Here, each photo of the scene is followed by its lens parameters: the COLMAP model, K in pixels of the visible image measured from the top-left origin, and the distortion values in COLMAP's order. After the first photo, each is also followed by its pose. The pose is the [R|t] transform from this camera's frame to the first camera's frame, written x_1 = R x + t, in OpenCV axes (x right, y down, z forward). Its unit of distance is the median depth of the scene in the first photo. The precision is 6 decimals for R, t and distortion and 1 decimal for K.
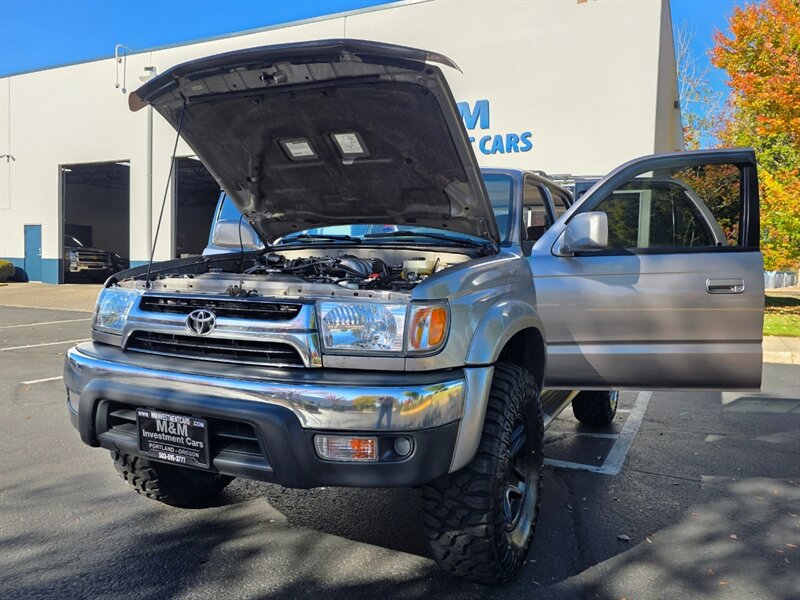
lens RADIAL K [[596.6, 0, 402.3], [0, 596.6, 296.2], [0, 0, 1]] dist [0.056293, -0.054123]
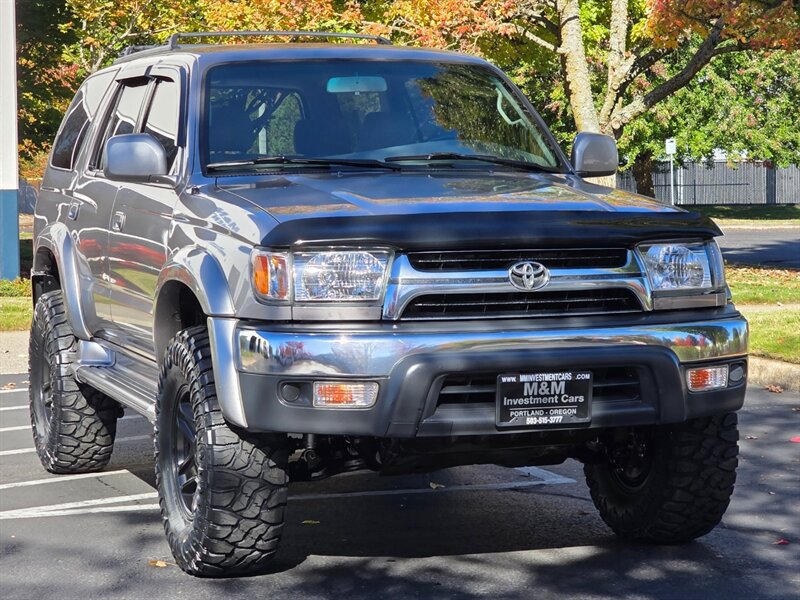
lens RADIAL K [[2064.9, 0, 396.4], [0, 2064.9, 299.9], [0, 0, 1]] dist [-0.219530, 0.000000]
pose [[0.716073, -0.069692, 0.694538, -2.668873], [0.058554, 0.997494, 0.039722, -0.054782], [-0.695565, 0.012224, 0.718359, -1.095068]]
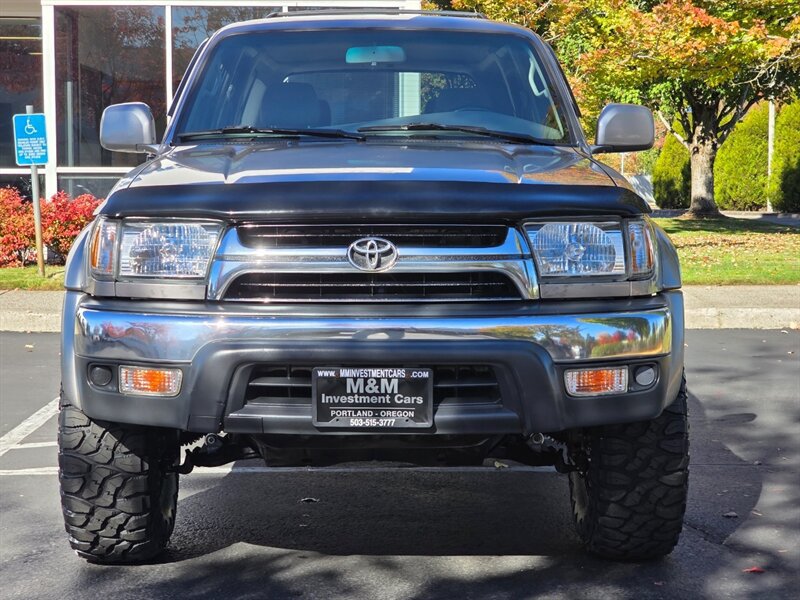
lens RADIAL K [[1586.8, 0, 401.0], [0, 1586.8, 297.9], [0, 0, 1]] dist [-0.121096, 0.000000]
pose [[0.894569, -0.056392, 0.443359, -1.241876], [0.040910, 0.998175, 0.044415, 0.010395], [-0.445054, -0.021595, 0.895243, -0.877344]]
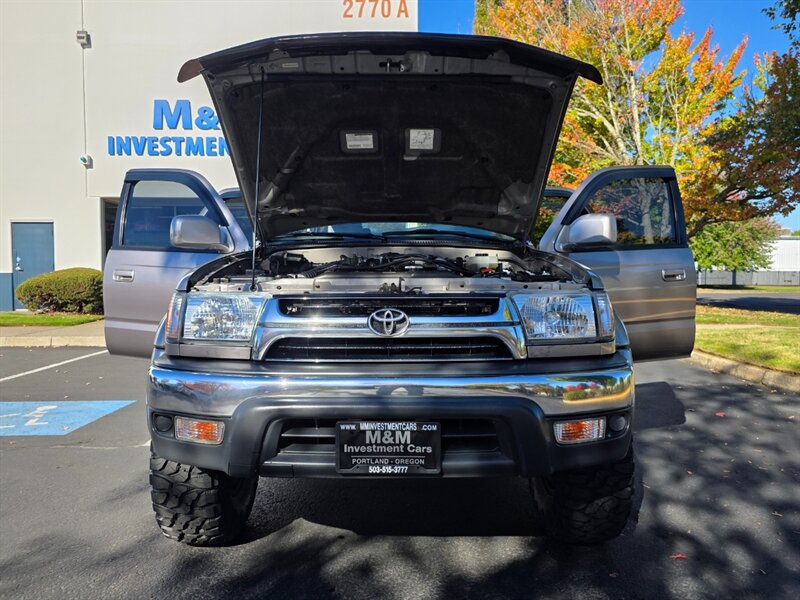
lens RADIAL K [[596.6, 0, 397.0], [0, 596.6, 301.1], [0, 0, 1]] dist [0.056293, -0.054123]
pose [[0.903280, -0.042216, 0.426969, -0.731602], [0.043331, 0.999035, 0.007108, 0.005179], [-0.426857, 0.012081, 0.904238, 0.160197]]
